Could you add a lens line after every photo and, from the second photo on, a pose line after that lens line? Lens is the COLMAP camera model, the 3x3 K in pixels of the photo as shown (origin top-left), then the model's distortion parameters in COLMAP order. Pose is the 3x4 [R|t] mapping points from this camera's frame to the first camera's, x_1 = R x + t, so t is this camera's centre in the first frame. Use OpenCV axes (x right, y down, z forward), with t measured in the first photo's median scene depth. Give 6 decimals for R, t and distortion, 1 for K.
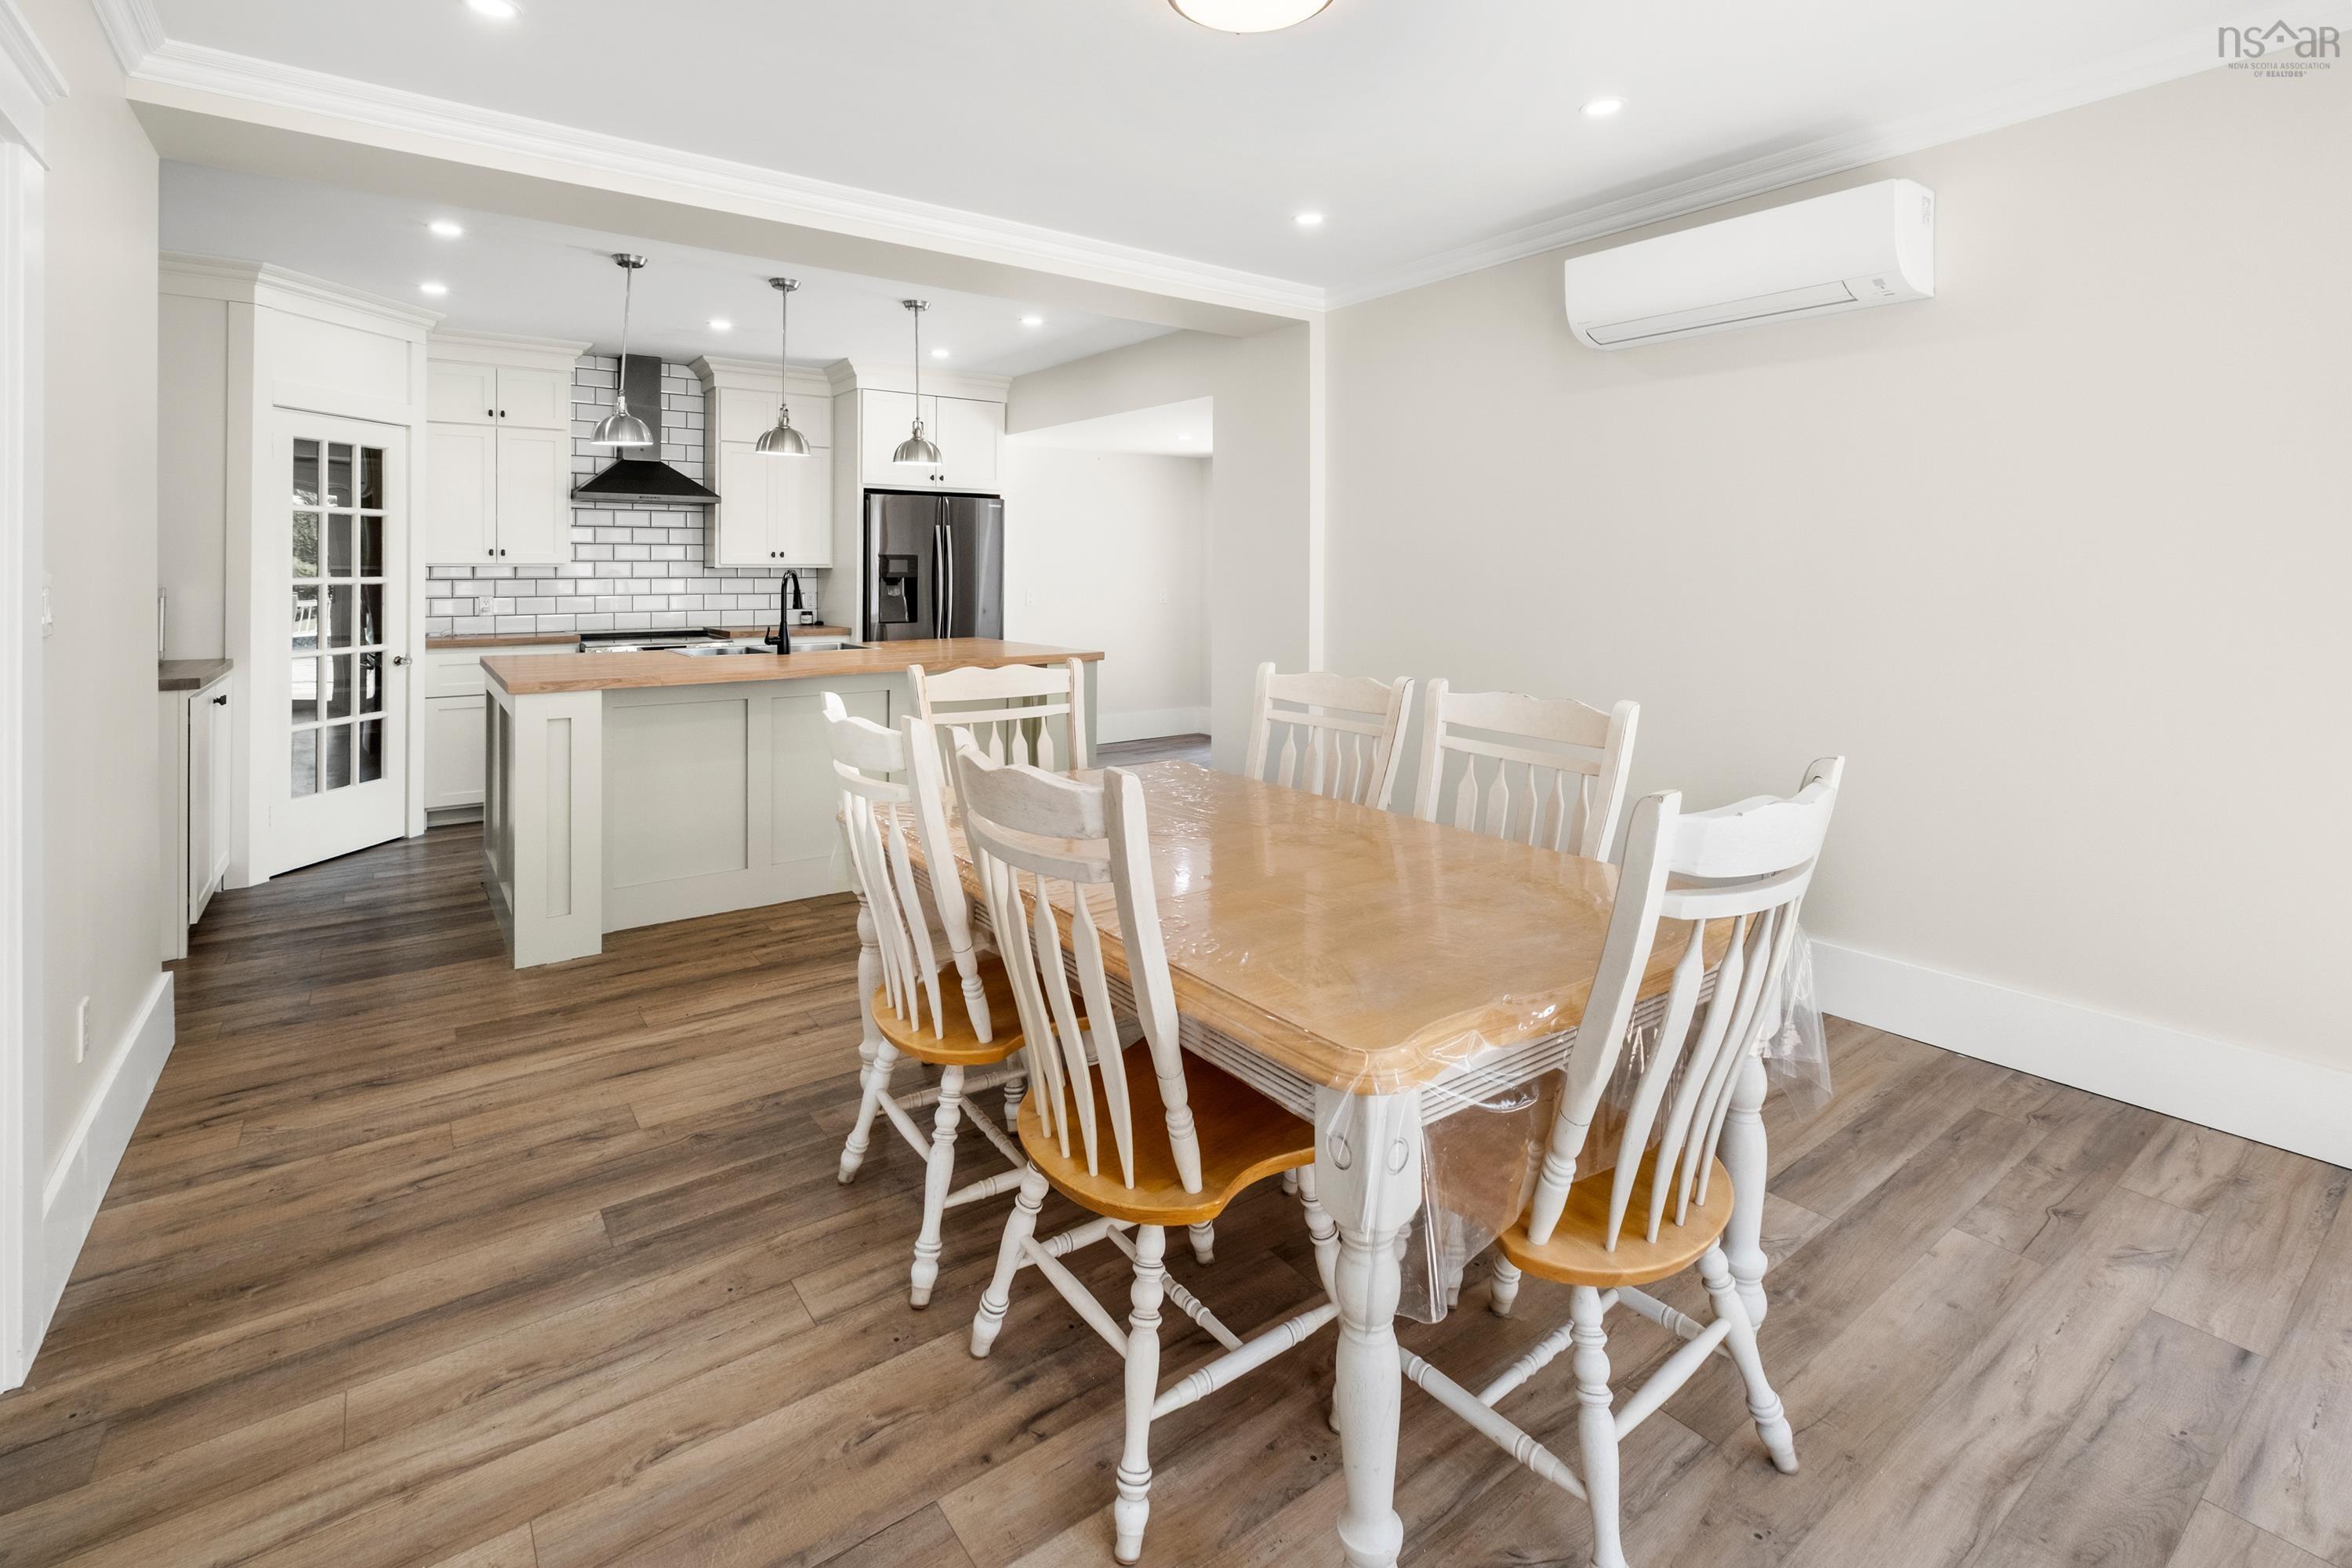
lens RADIAL K [[1022.7, 0, 1132.9], [0, 1022.7, 568.1], [0, 0, 1]] dist [-0.013156, 0.003112]
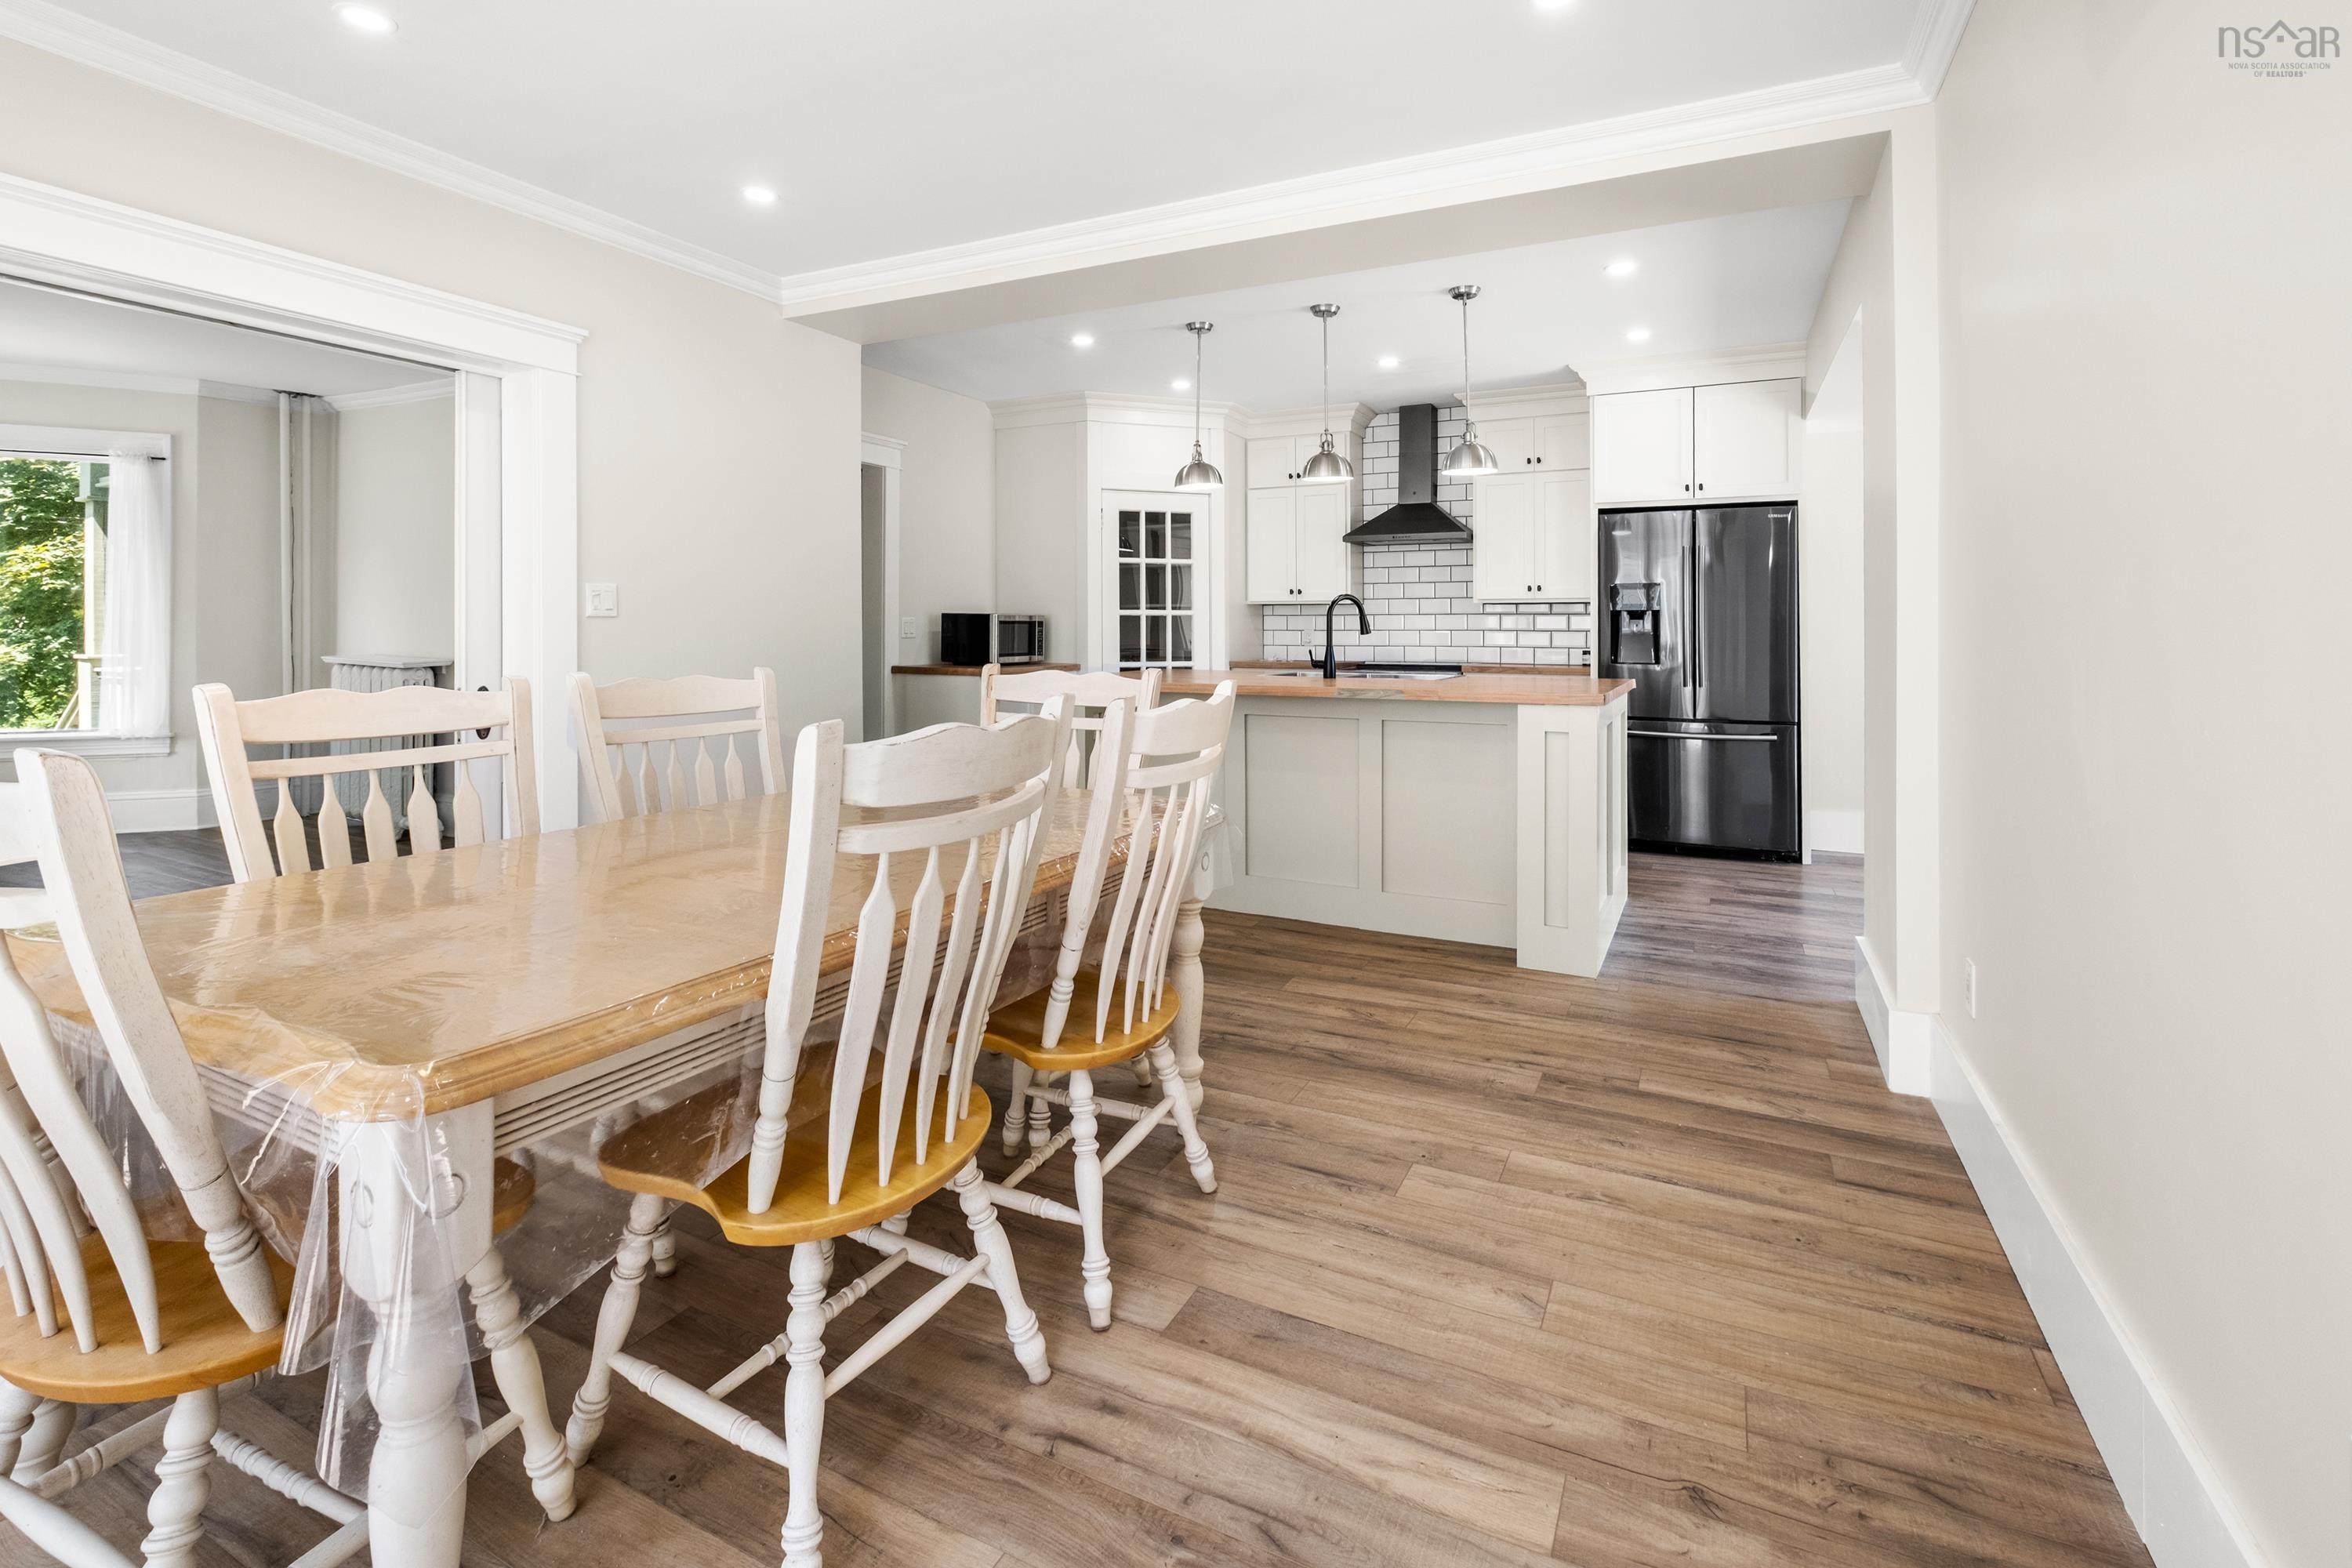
lens RADIAL K [[1033.8, 0, 1209.0], [0, 1033.8, 632.4], [0, 0, 1]] dist [-0.021293, 0.000820]
pose [[0.504220, 0.001239, -0.863575, 0.359545], [0.000421, 0.999998, 0.001680, 0.028941], [0.863575, -0.001211, 0.504218, 0.288564]]
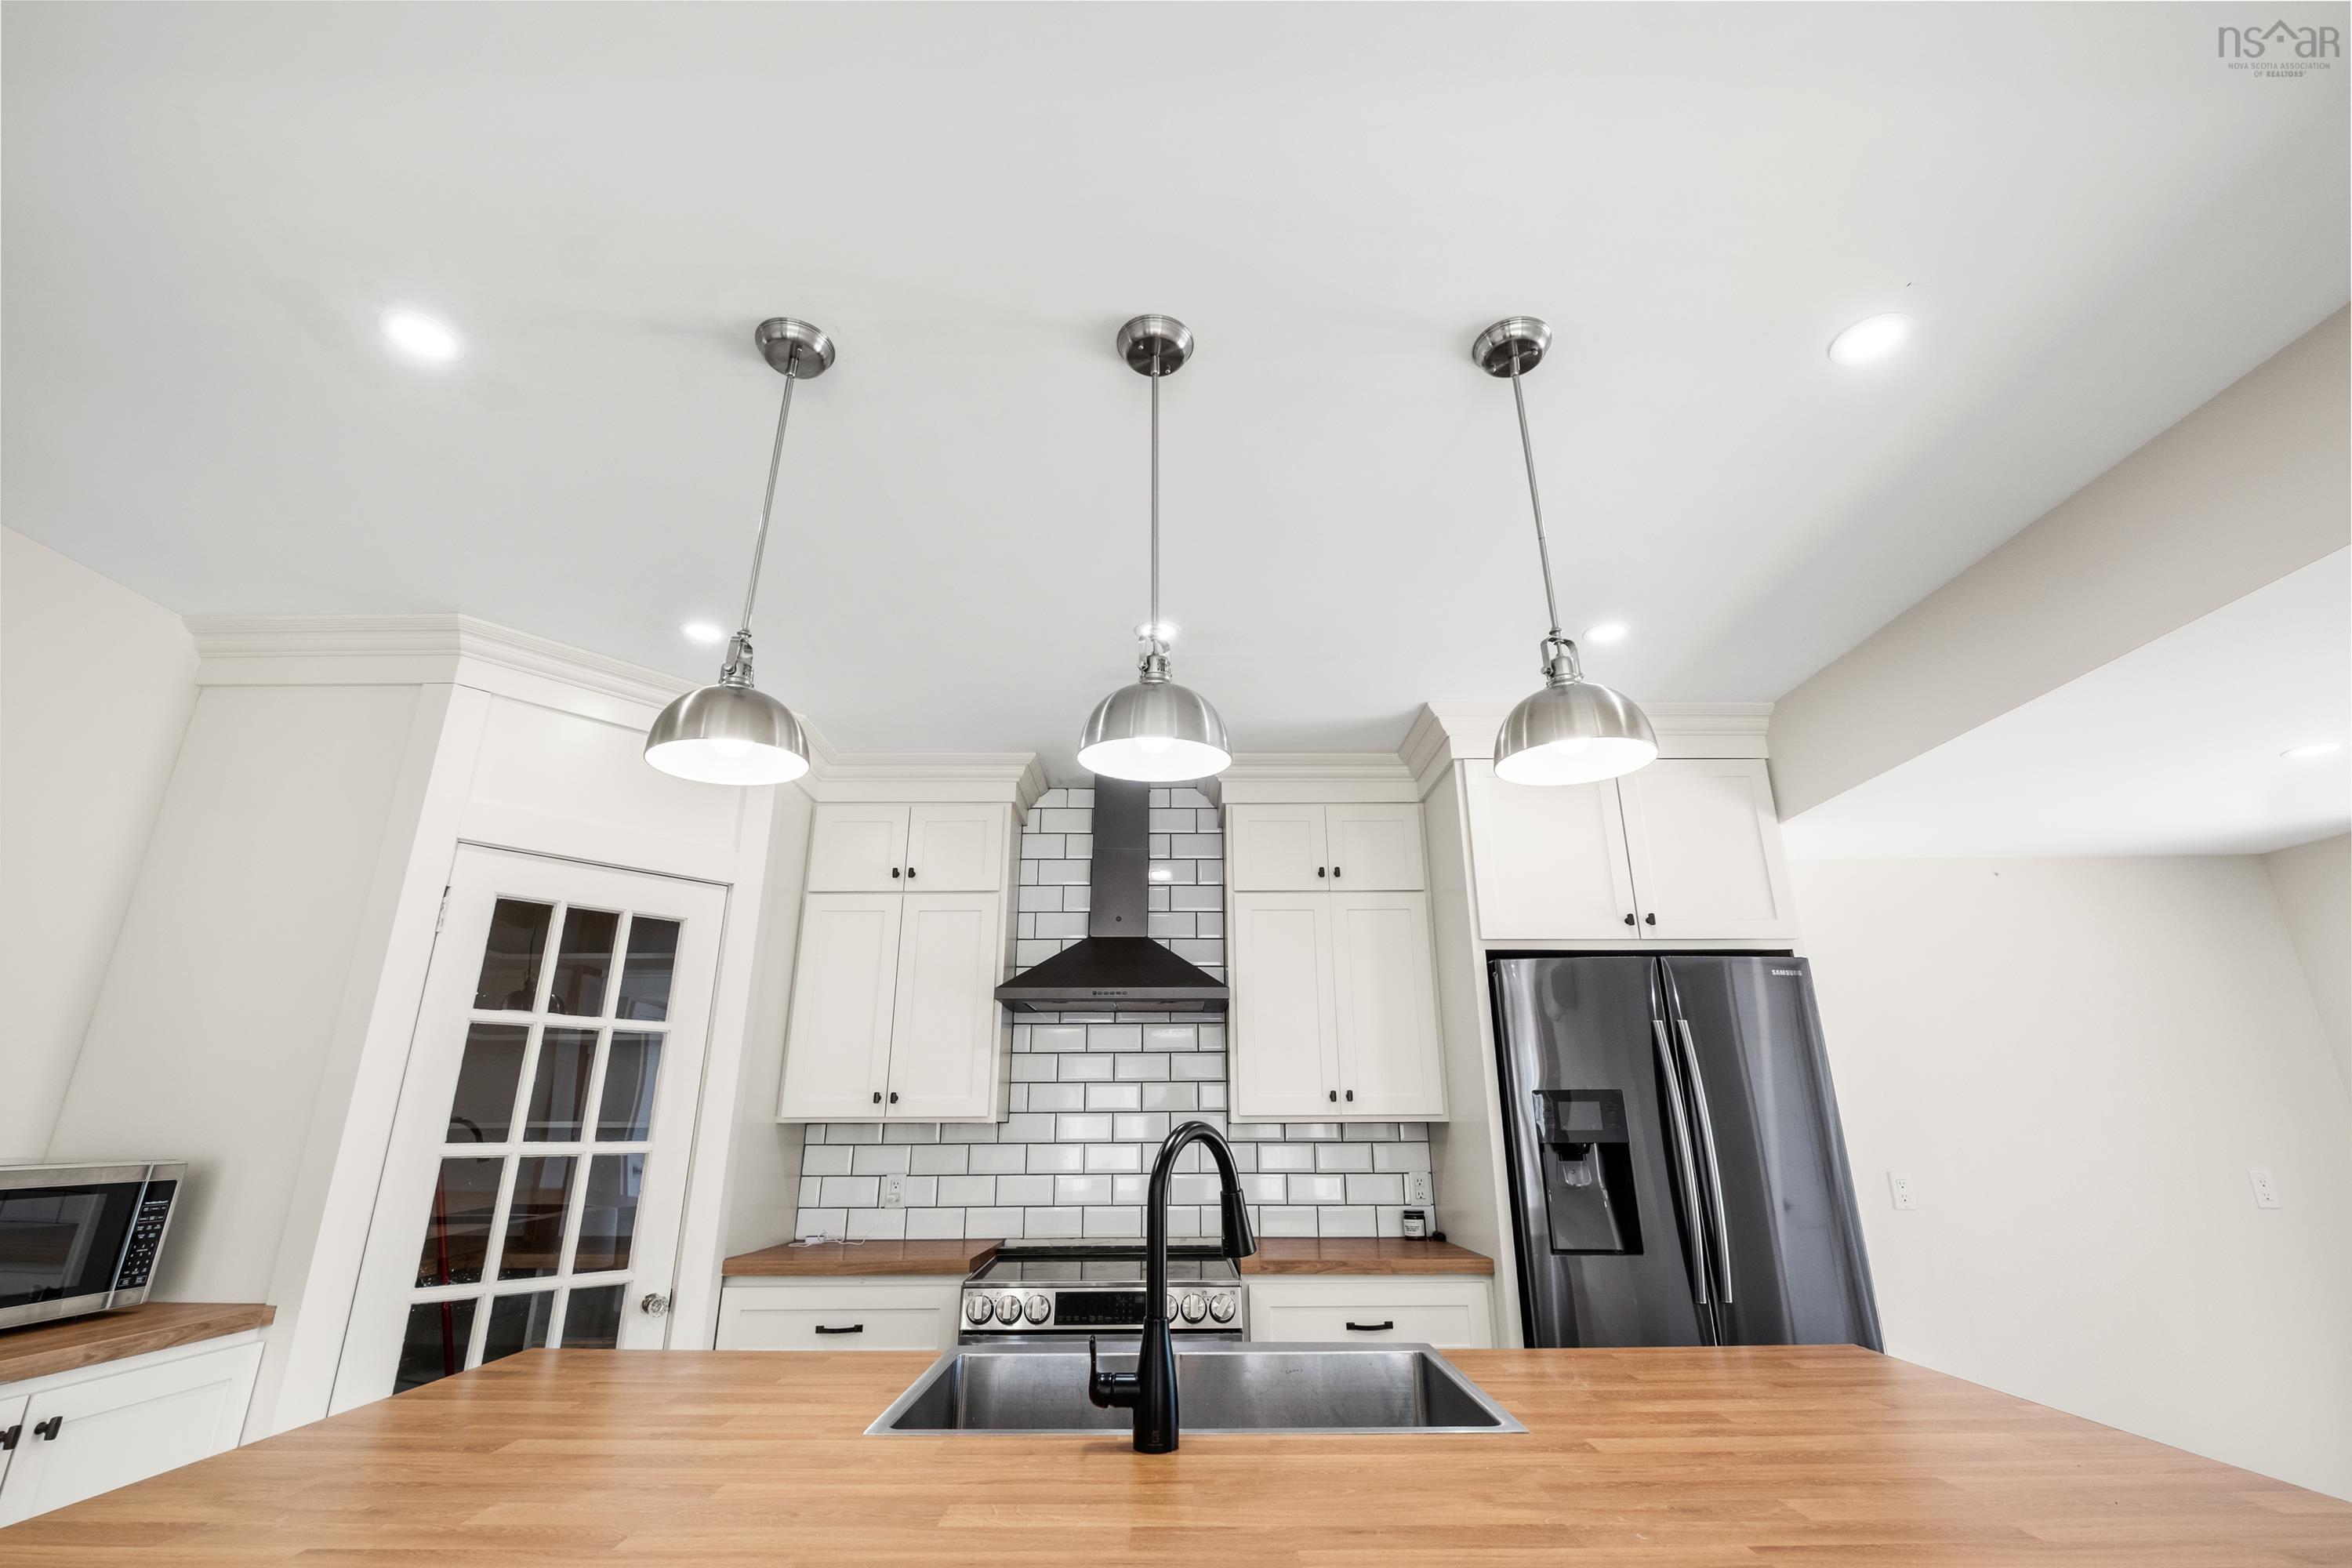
lens RADIAL K [[1022.7, 0, 1197.7], [0, 1022.7, 777.8], [0, 0, 1]] dist [-0.013156, 0.003112]
pose [[0.831483, -0.185895, -0.523525, -0.115295], [0.006257, 0.945429, -0.325769, 0.003062], [0.555515, 0.267596, 0.787271, 0.556235]]
